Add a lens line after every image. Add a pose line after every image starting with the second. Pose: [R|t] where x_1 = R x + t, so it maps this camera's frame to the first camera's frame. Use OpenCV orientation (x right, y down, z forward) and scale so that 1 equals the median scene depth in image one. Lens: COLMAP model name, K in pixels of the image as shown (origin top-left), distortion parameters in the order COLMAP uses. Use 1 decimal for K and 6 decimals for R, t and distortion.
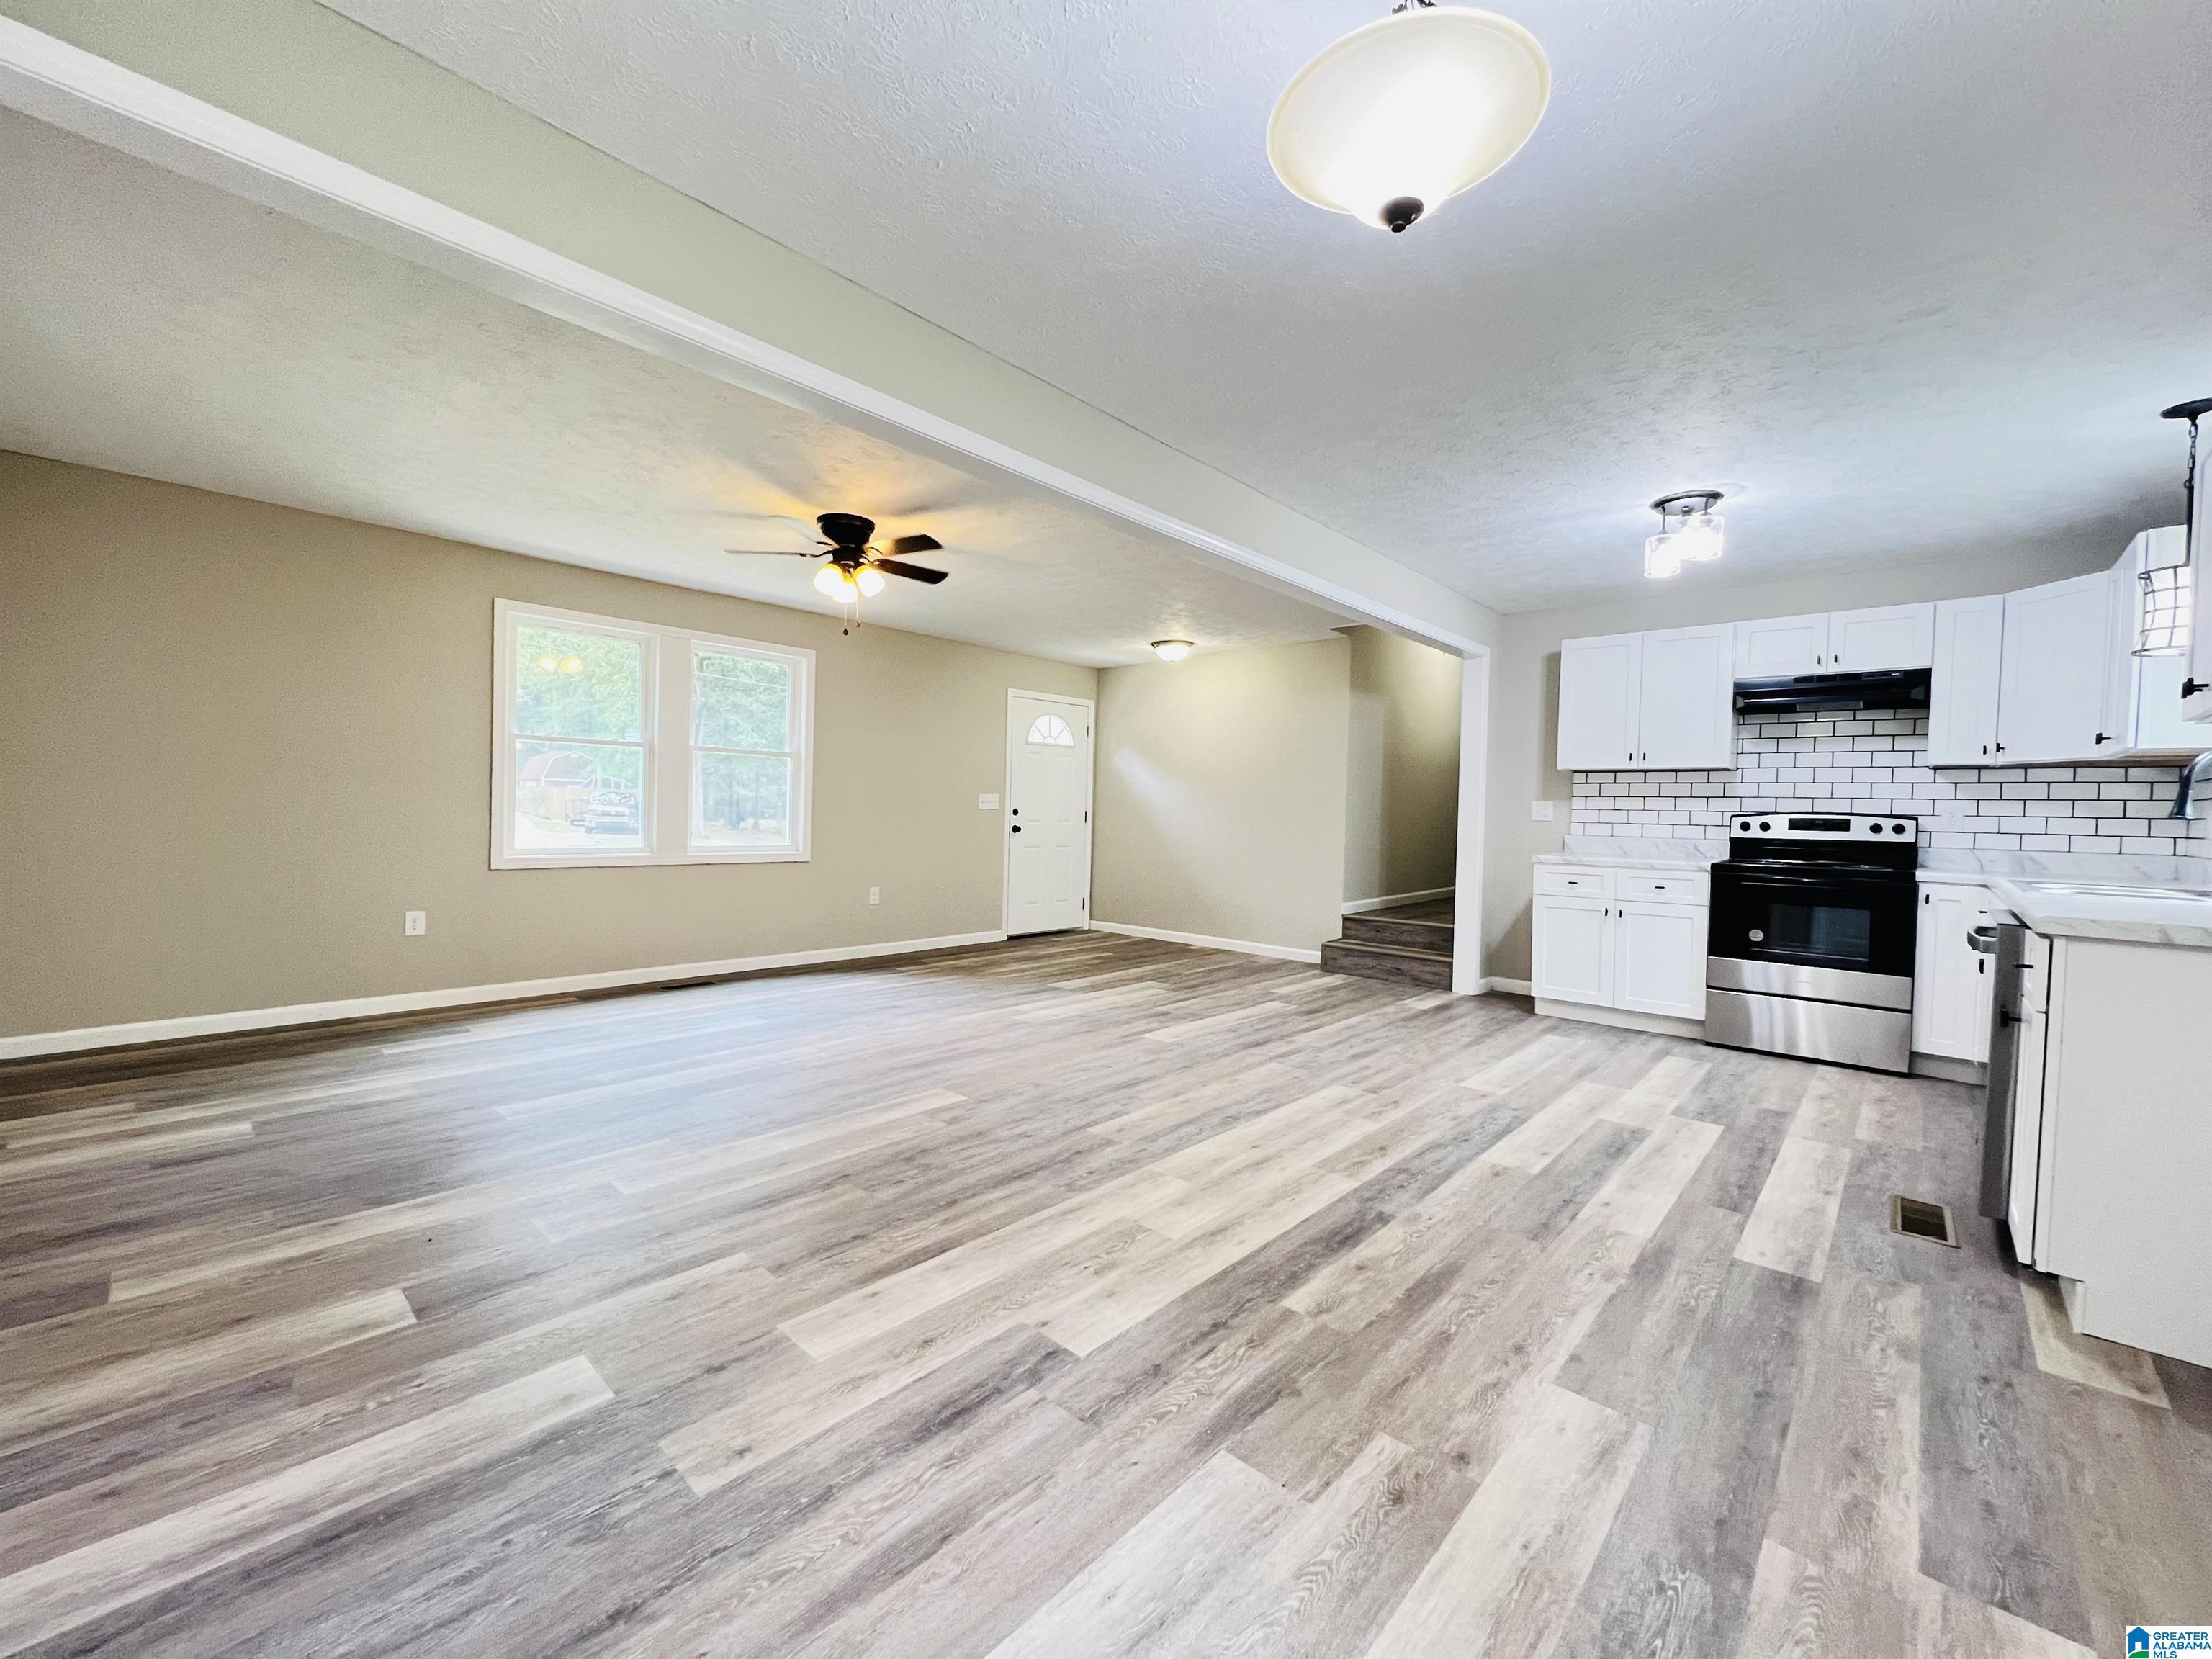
lens RADIAL K [[878.0, 0, 1100.7], [0, 878.0, 823.1], [0, 0, 1]] dist [-0.002483, 0.000051]
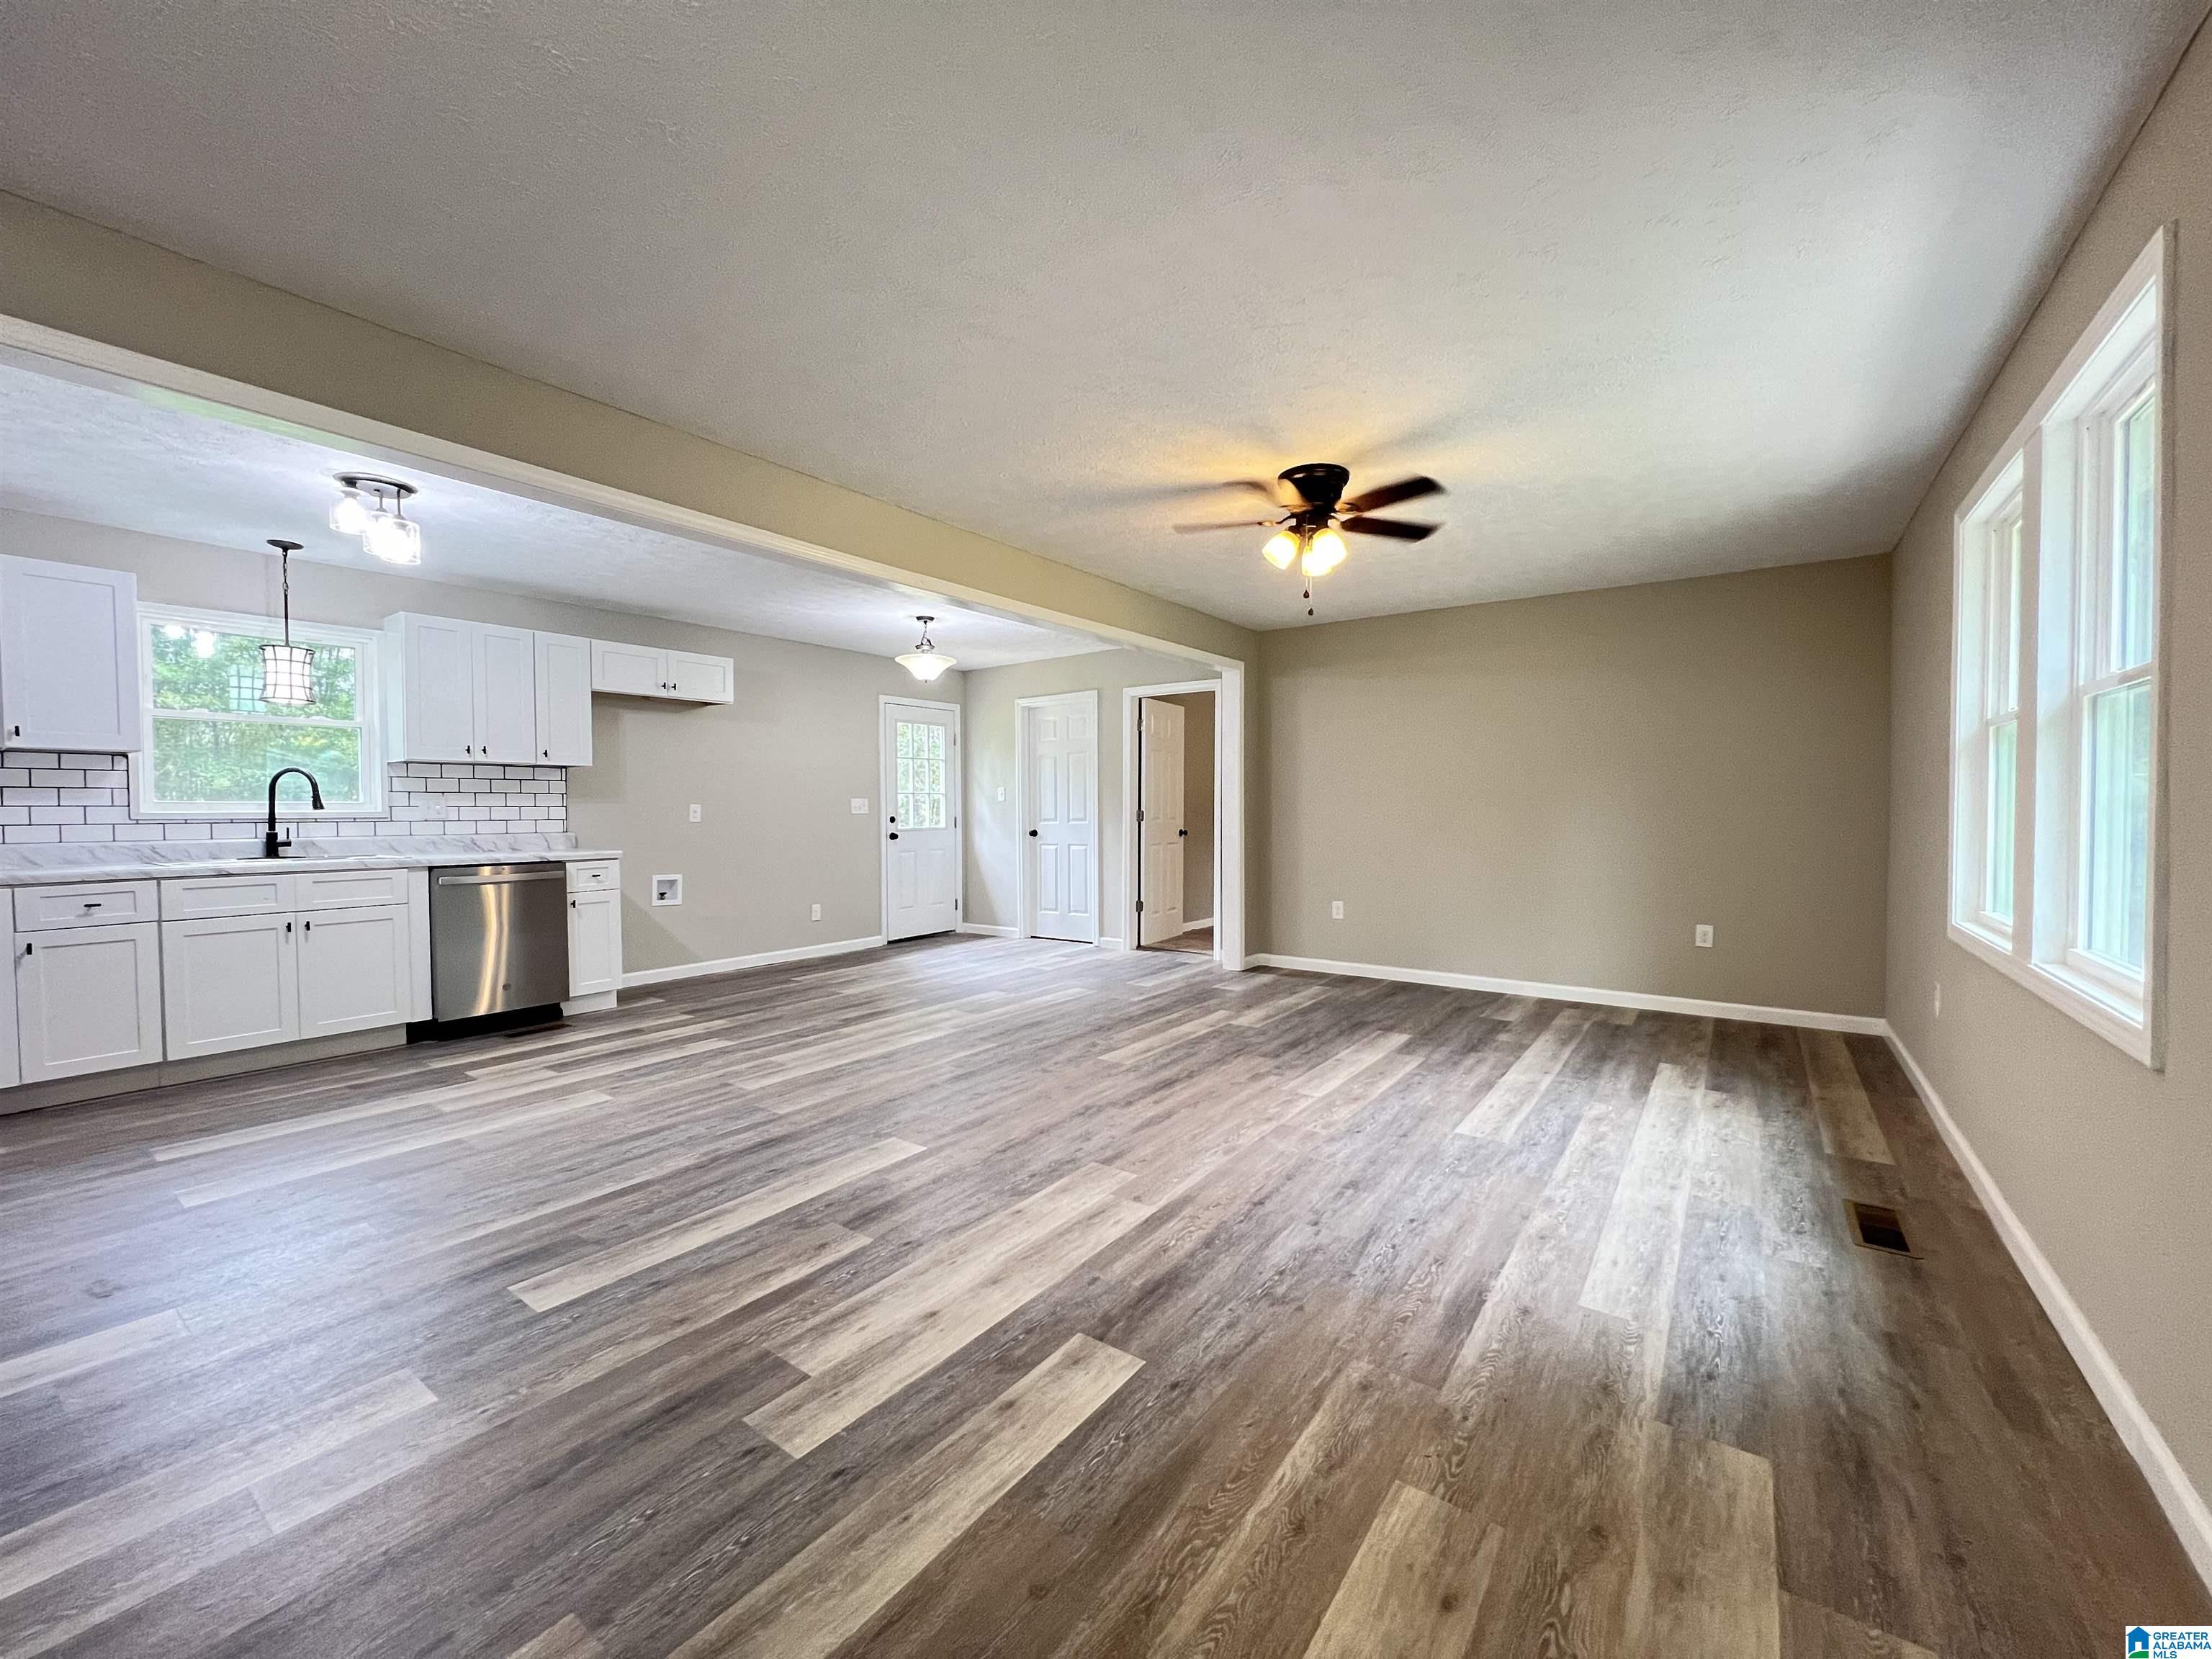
lens RADIAL K [[878.0, 0, 1091.0], [0, 878.0, 818.2], [0, 0, 1]] dist [-0.002483, 0.000051]
pose [[-0.993568, -0.023981, -0.110665, 0.000277], [-0.026571, 0.999405, 0.021993, -0.044196], [0.110072, 0.024792, -0.993614, 2.082846]]
